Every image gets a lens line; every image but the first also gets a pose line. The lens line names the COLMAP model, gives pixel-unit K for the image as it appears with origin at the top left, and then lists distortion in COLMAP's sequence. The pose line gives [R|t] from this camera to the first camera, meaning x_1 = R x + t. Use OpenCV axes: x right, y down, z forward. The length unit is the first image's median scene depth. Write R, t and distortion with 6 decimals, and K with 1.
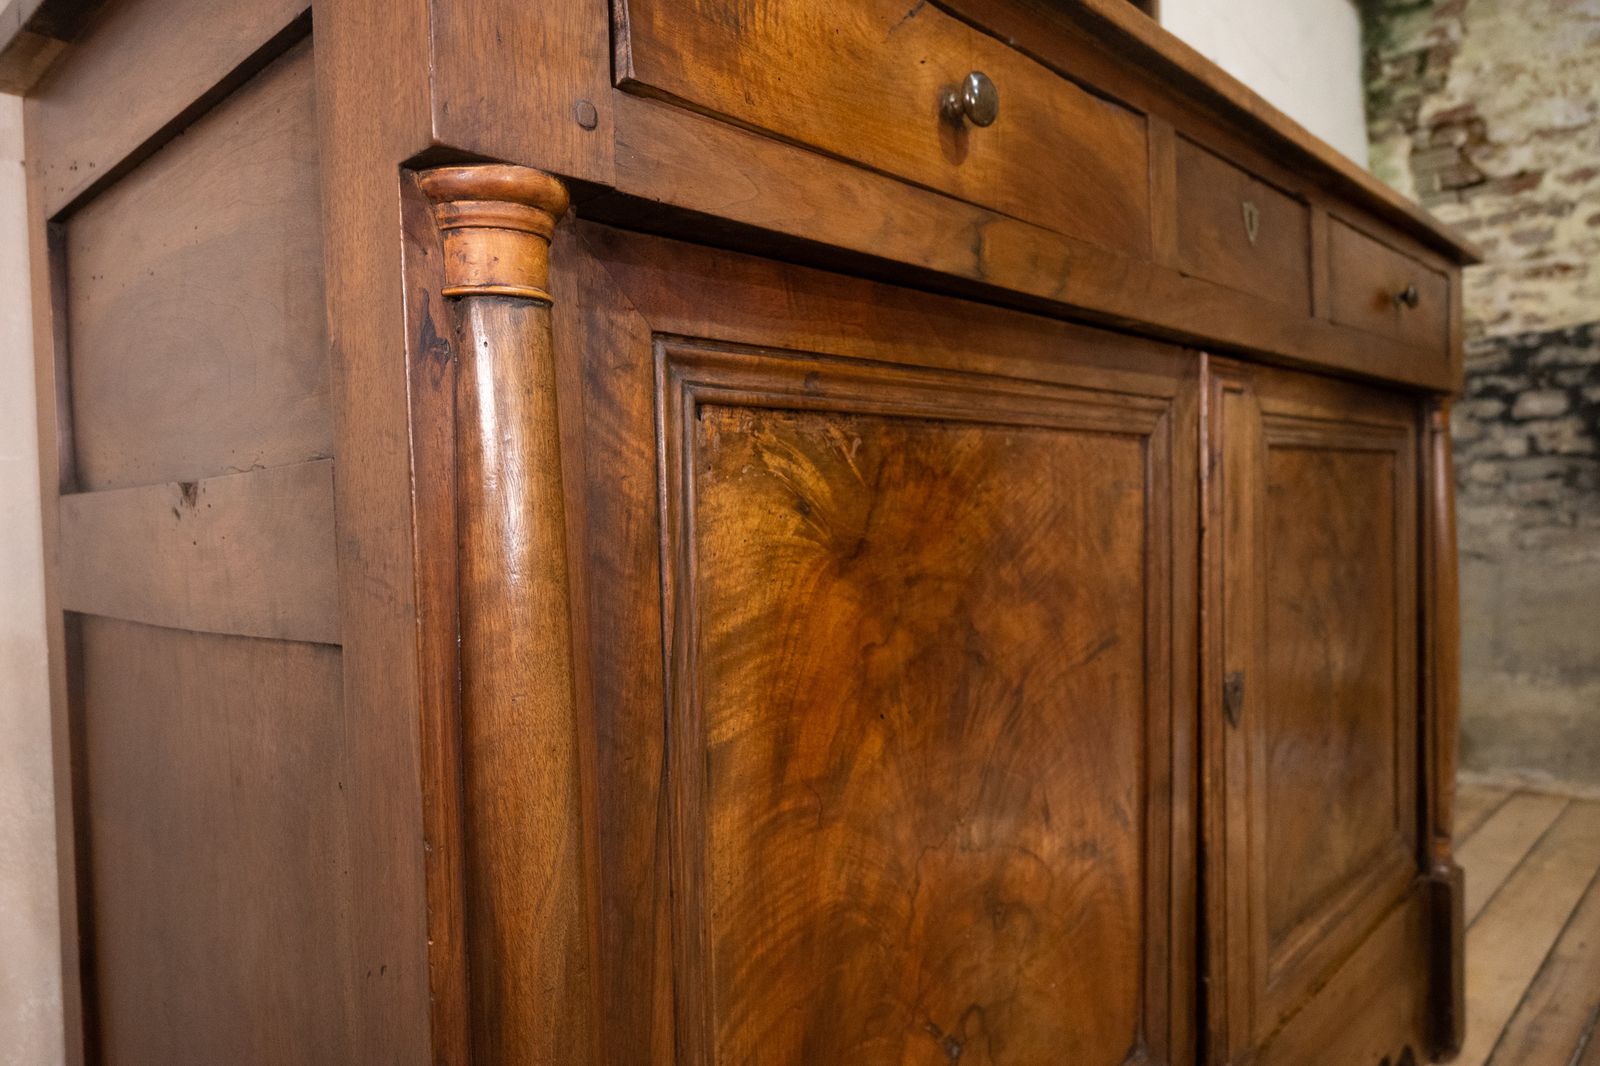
lens RADIAL K [[1097.7, 0, 792.1], [0, 1097.7, 532.5], [0, 0, 1]] dist [-0.006673, 0.000044]
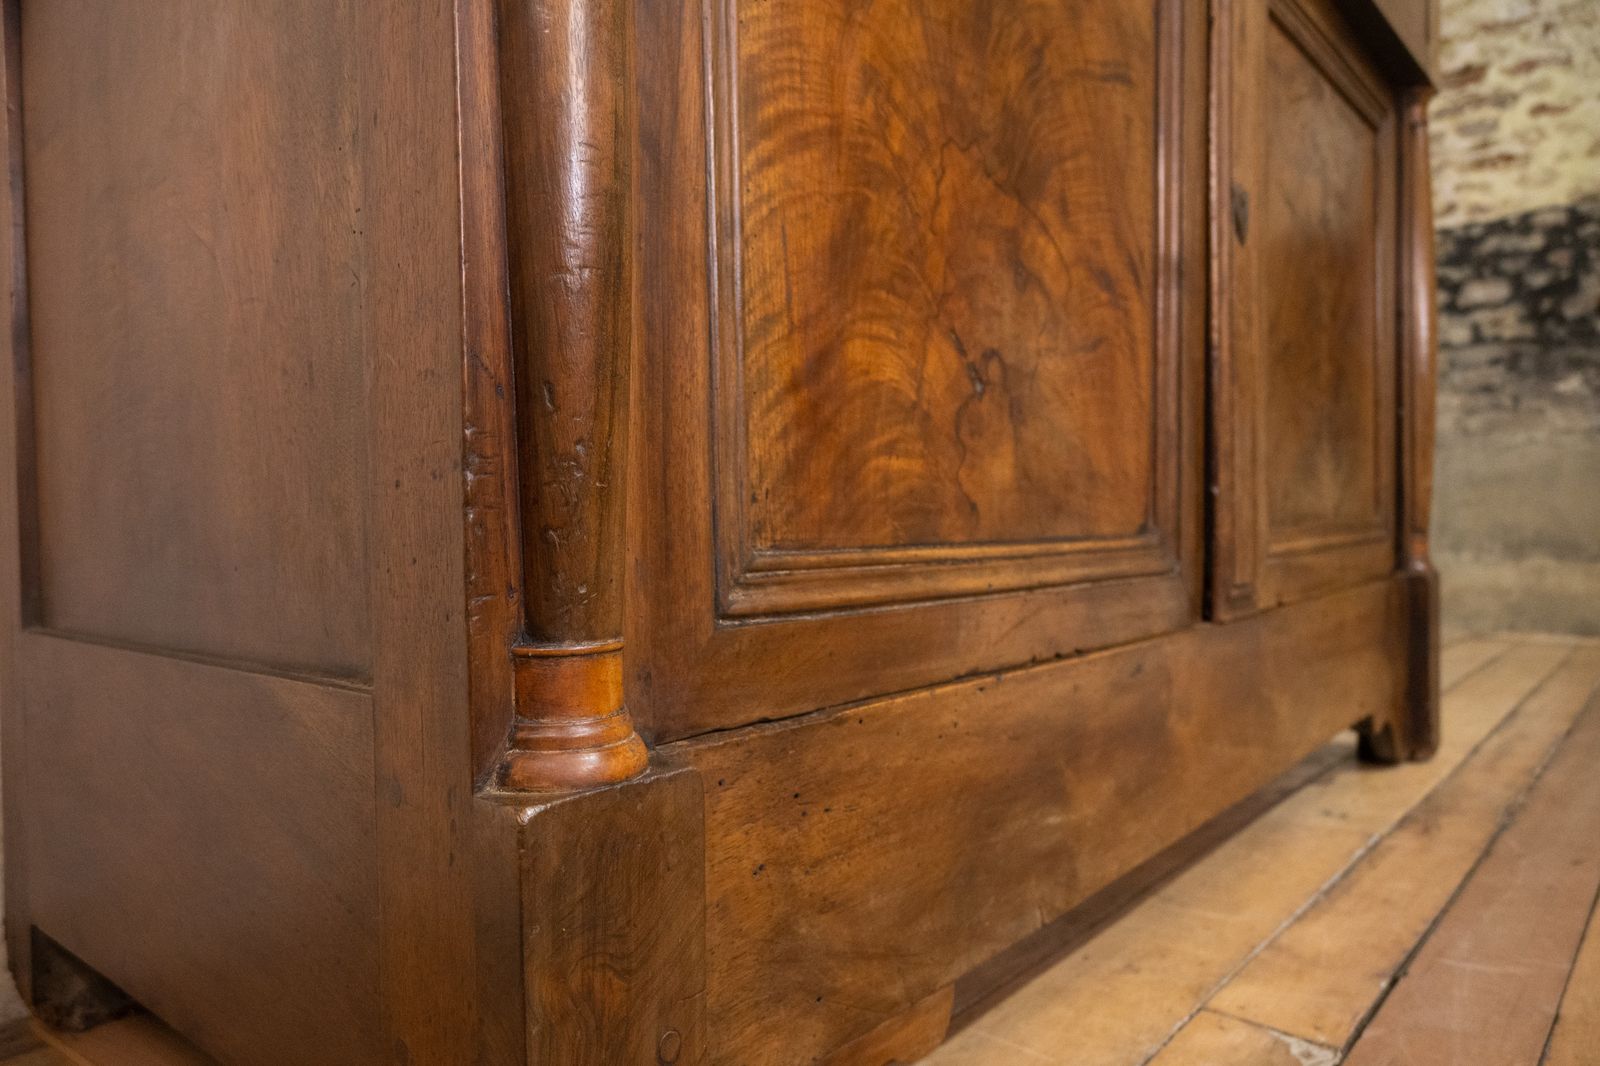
lens RADIAL K [[1097.7, 0, 795.3], [0, 1097.7, 540.5], [0, 0, 1]] dist [-0.006673, 0.000044]
pose [[0.998609, 0.005168, 0.052468, -0.047253], [-0.005078, 0.999985, -0.001849, 0.512542], [-0.052477, 0.001580, 0.998621, 0.057900]]
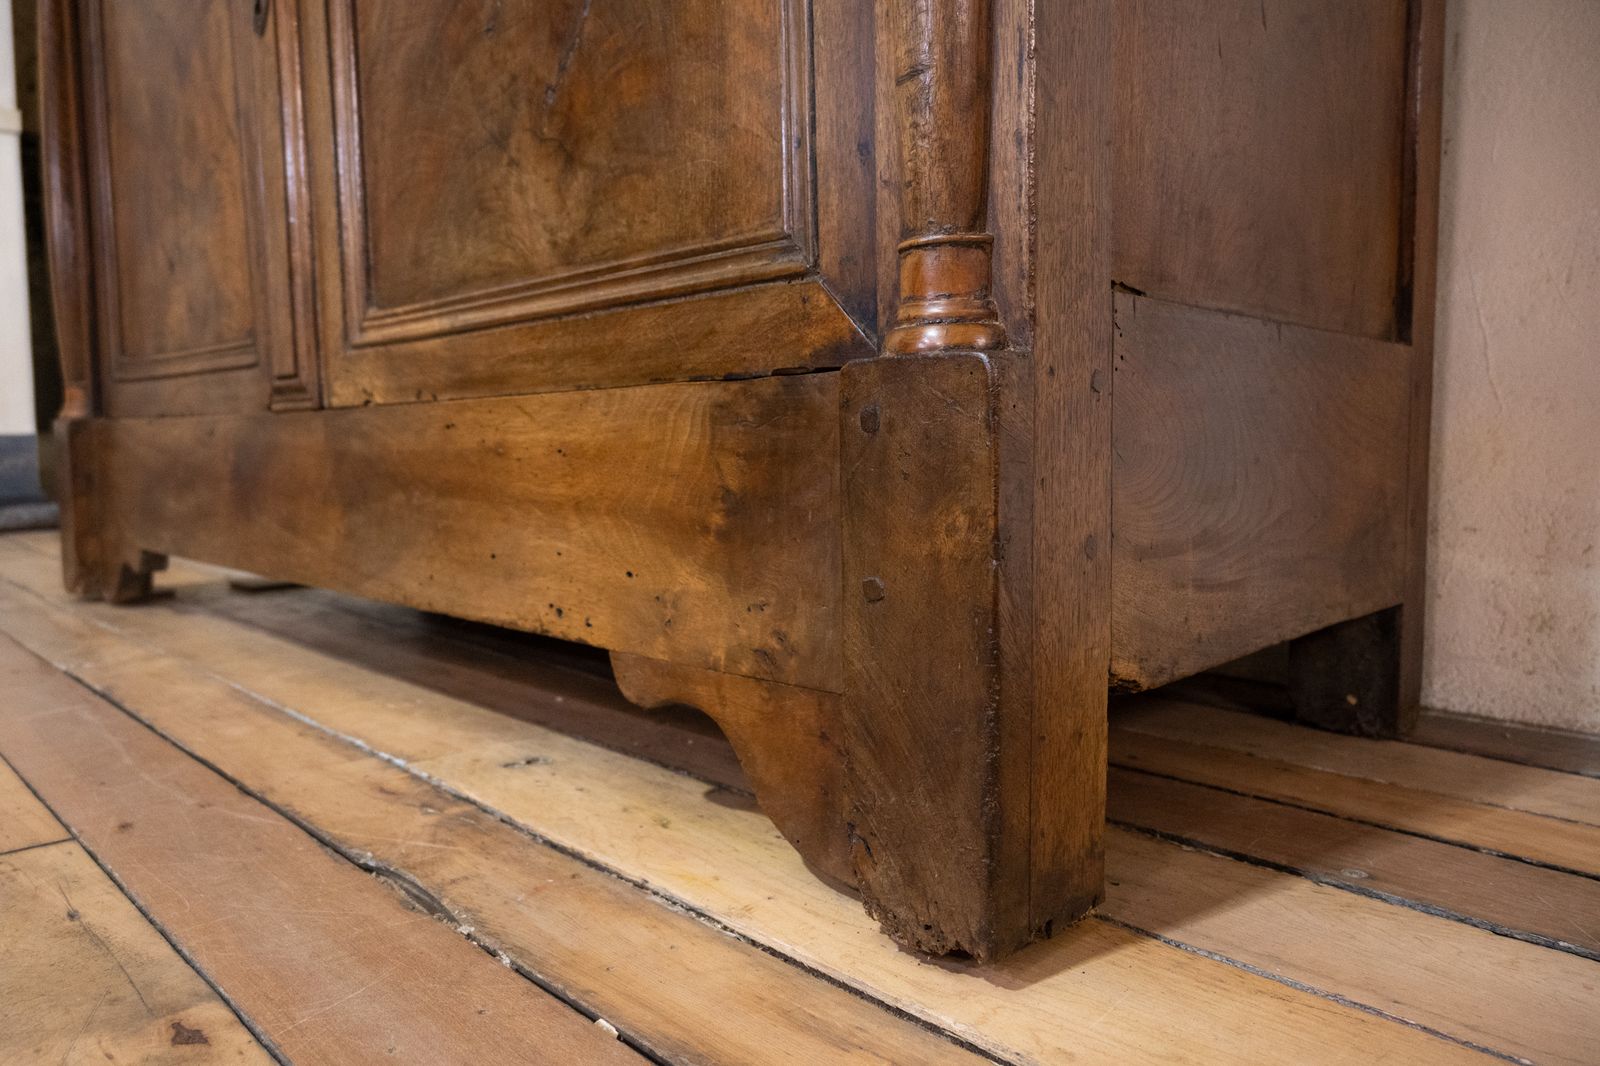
lens RADIAL K [[1097.7, 0, 790.0], [0, 1097.7, 523.5], [0, 0, 1]] dist [-0.006673, 0.000044]
pose [[-0.042972, 0.103994, -0.993649, 1.618486], [-0.002349, 0.994555, 0.104190, 0.586788], [0.999074, 0.006811, -0.042493, 1.745907]]
